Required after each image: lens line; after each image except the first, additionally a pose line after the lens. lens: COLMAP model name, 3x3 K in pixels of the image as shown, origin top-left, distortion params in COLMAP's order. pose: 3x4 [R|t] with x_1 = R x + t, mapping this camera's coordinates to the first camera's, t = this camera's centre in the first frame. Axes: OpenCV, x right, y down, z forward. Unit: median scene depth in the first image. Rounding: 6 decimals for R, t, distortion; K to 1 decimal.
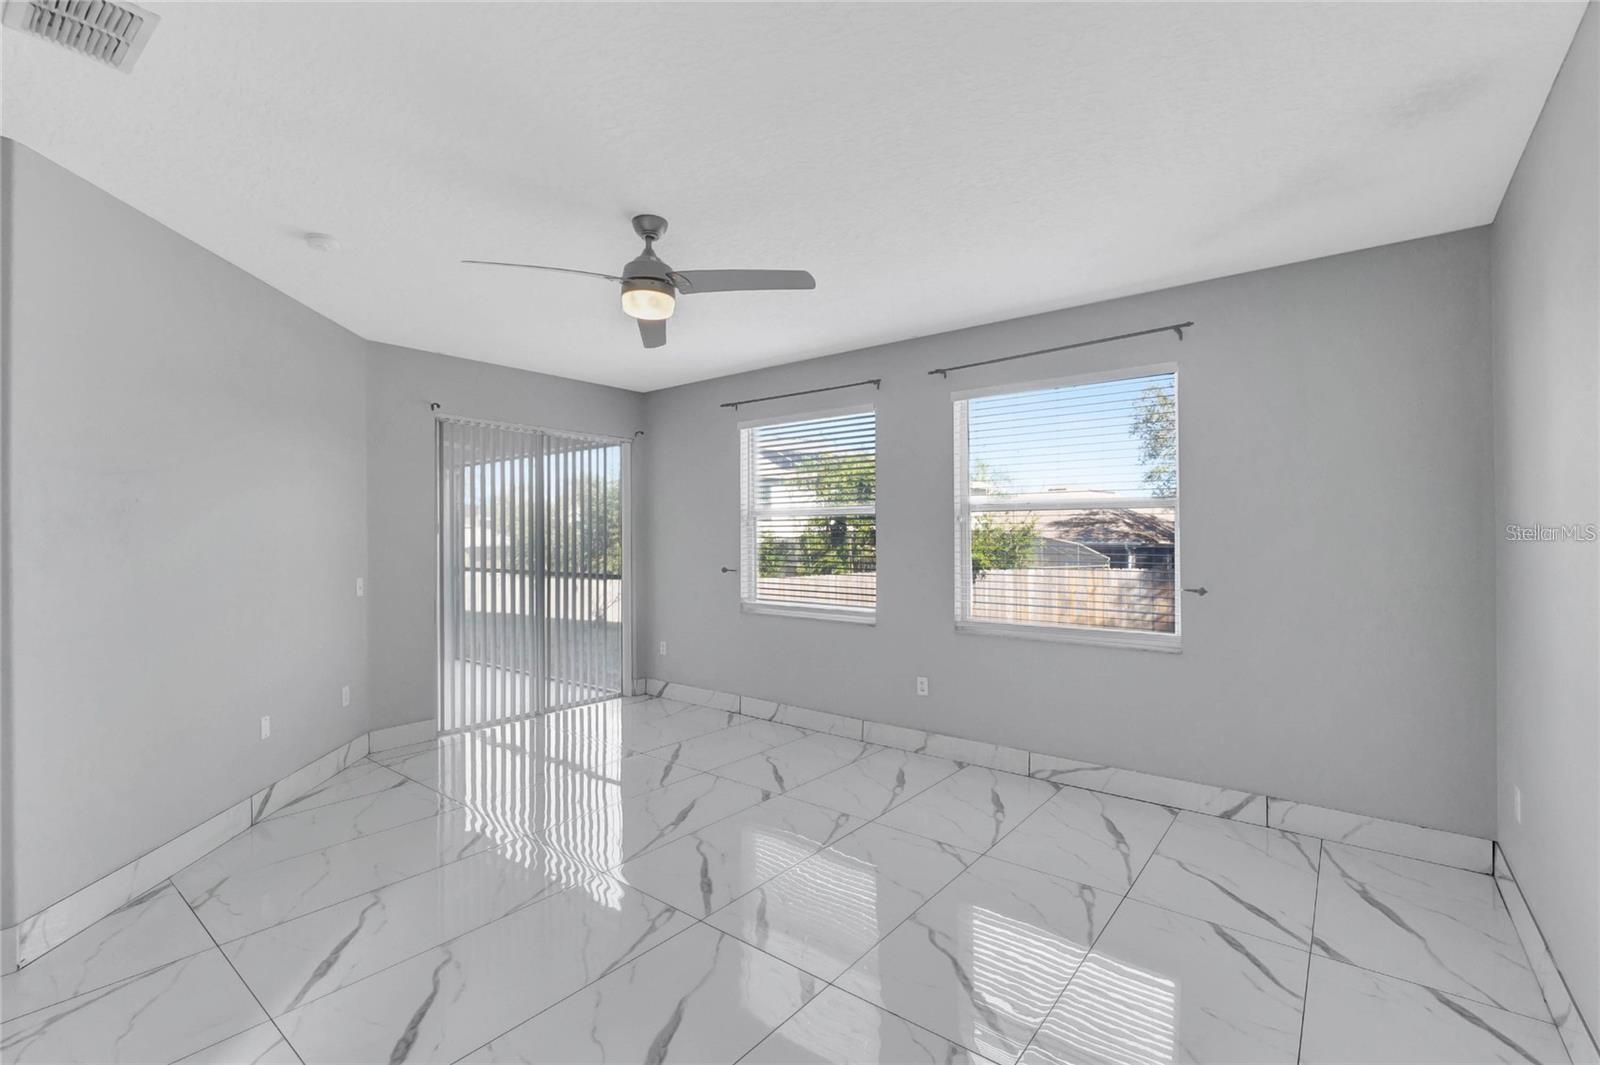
lens RADIAL K [[698.9, 0, 797.5], [0, 698.9, 536.8], [0, 0, 1]] dist [-0.001401, -0.000309]
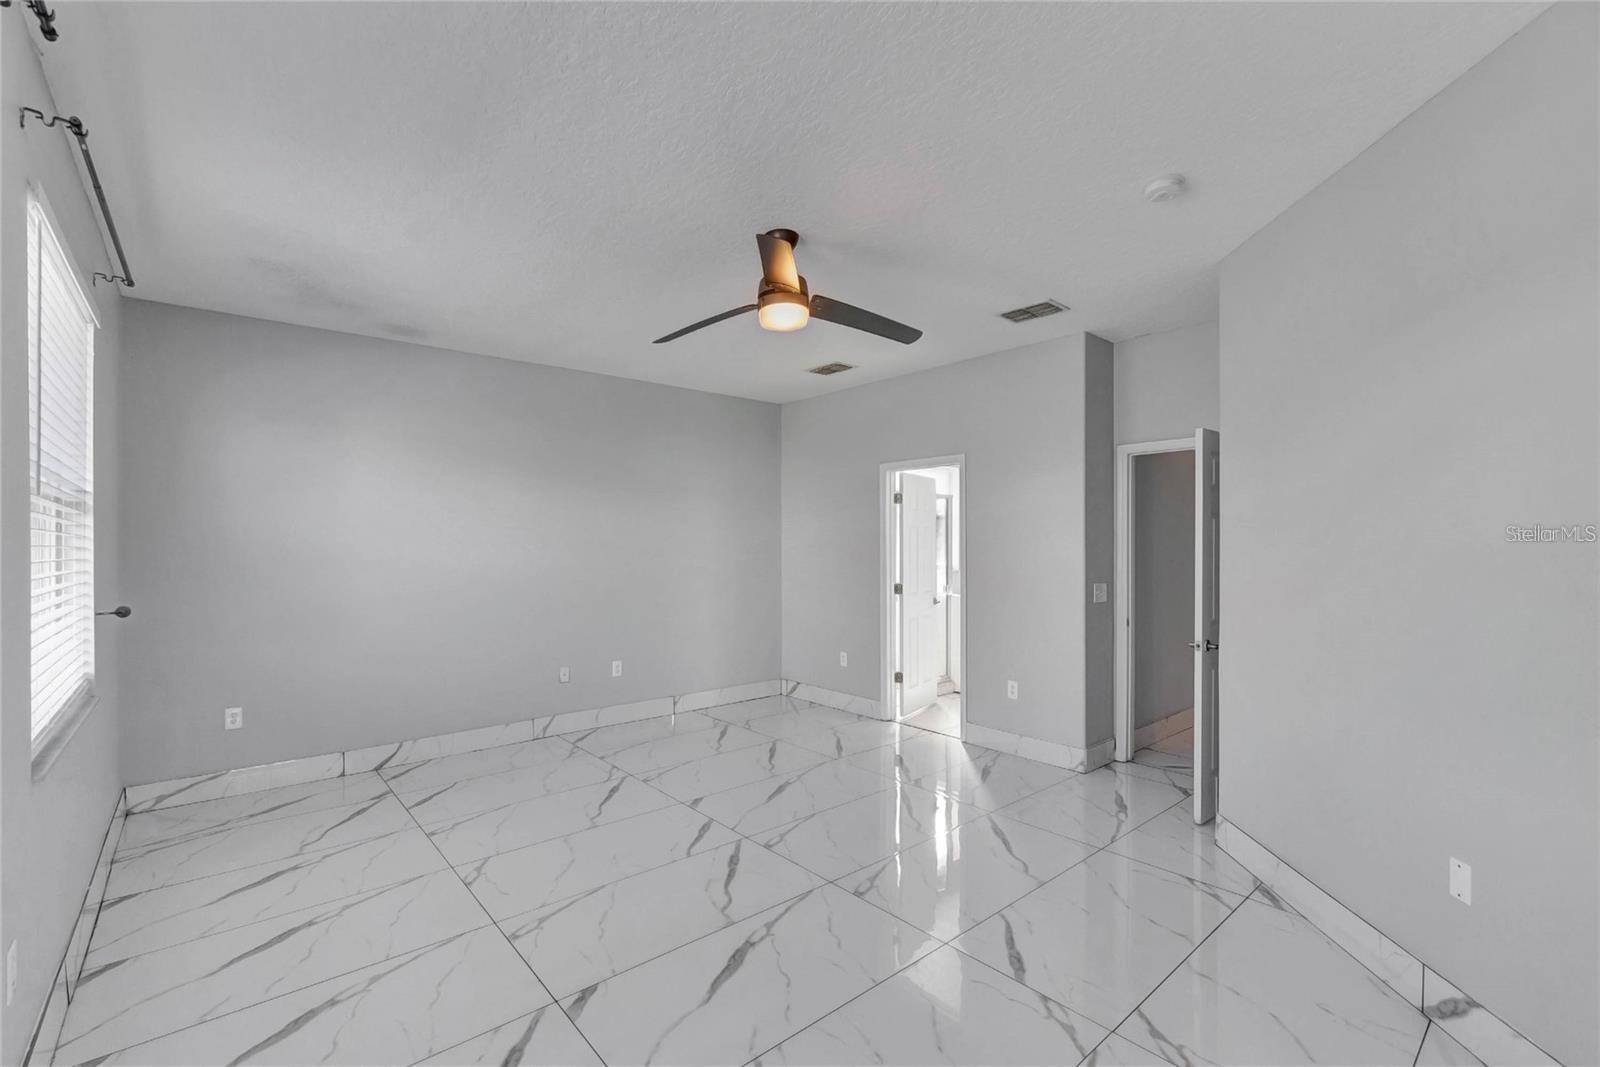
lens RADIAL K [[698.9, 0, 799.8], [0, 698.9, 539.4], [0, 0, 1]] dist [-0.001401, -0.000309]
pose [[-0.982405, 0.004468, 0.186712, -0.432317], [0.002682, 0.999948, -0.009816, 0.005911], [-0.186746, -0.009143, -0.982366, 2.031754]]
